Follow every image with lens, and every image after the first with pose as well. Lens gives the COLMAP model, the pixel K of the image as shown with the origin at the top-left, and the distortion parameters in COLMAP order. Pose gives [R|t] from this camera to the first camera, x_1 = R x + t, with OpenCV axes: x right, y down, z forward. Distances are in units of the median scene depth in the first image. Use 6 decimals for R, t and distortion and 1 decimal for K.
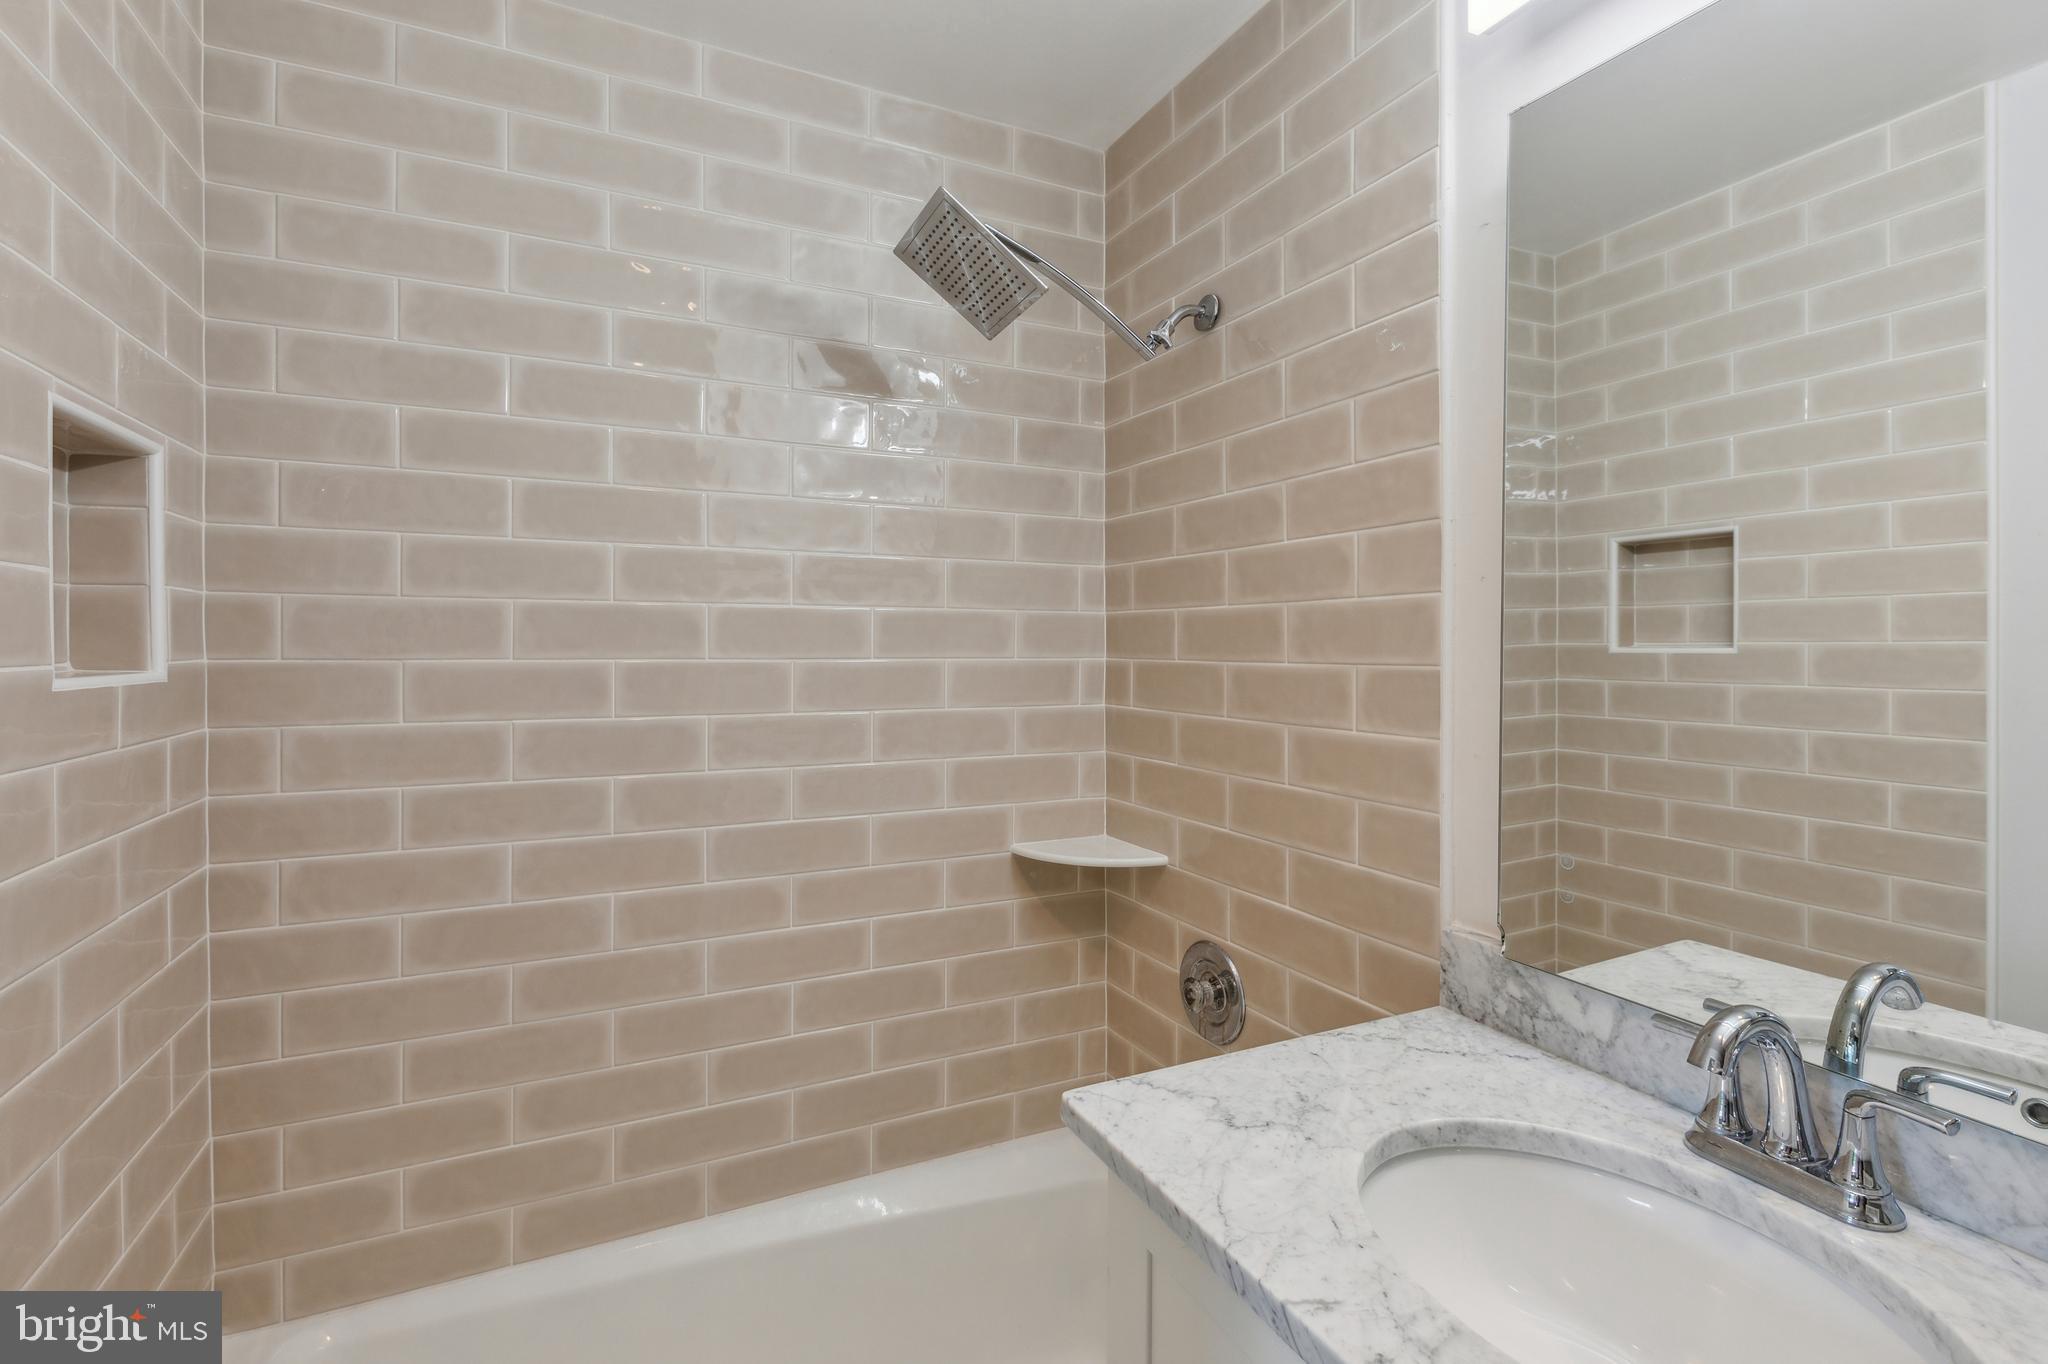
lens RADIAL K [[961.1, 0, 977.0], [0, 961.1, 644.6], [0, 0, 1]] dist [0.008564, -0.003894]
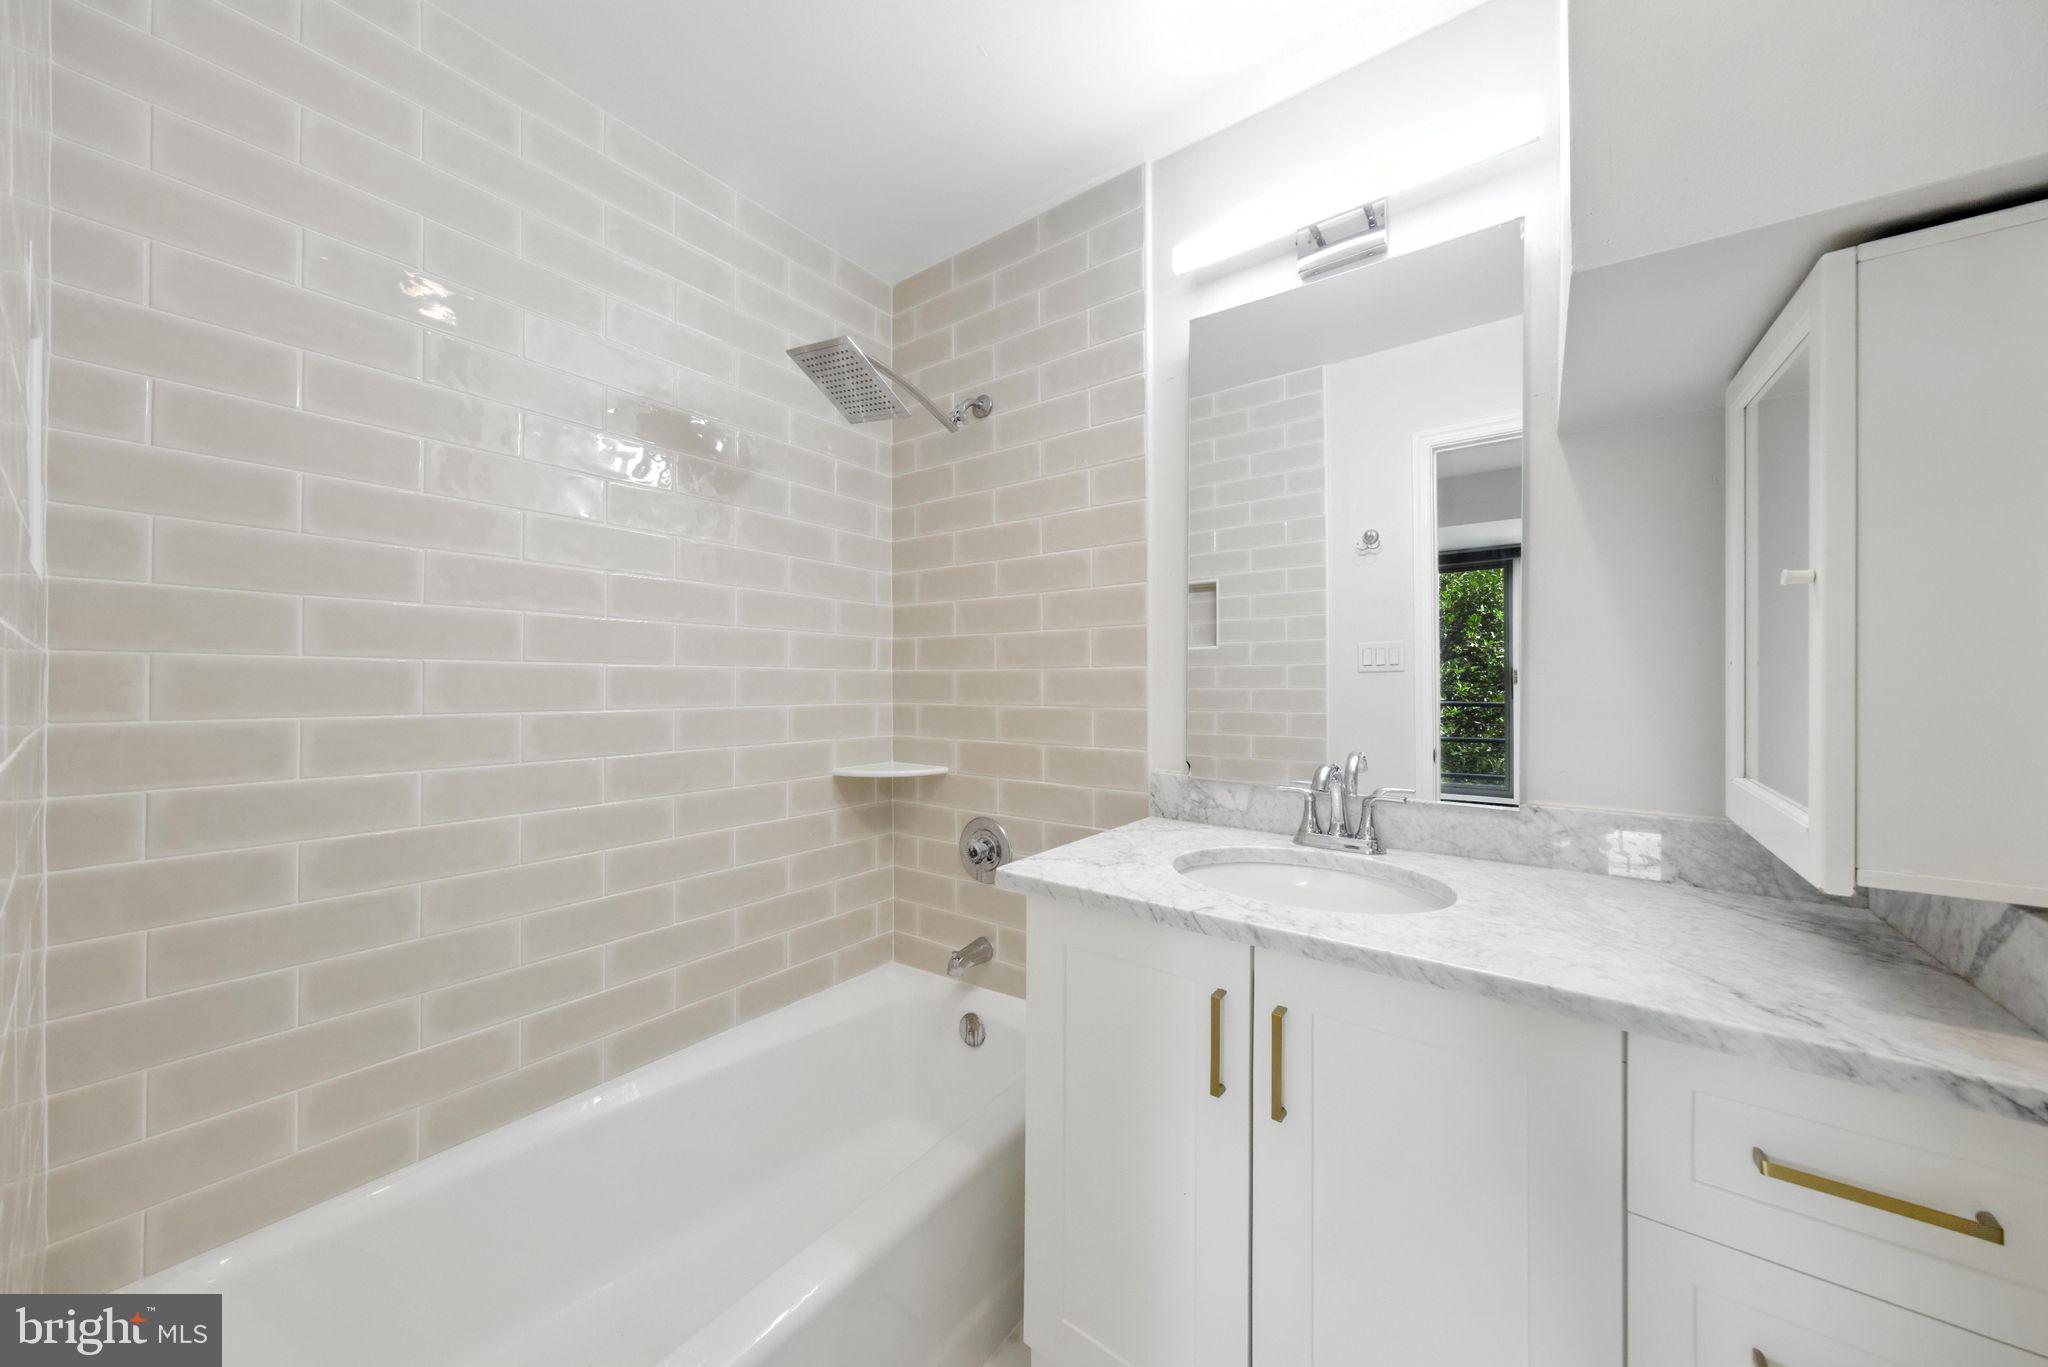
lens RADIAL K [[727.8, 0, 1008.3], [0, 727.8, 664.0], [0, 0, 1]] dist [-0.000221, 0.000561]
pose [[0.883868, 0.015864, 0.467468, -0.277393], [-0.005550, 0.999710, -0.023433, 0.098837], [-0.467704, 0.018117, 0.883699, -0.038472]]
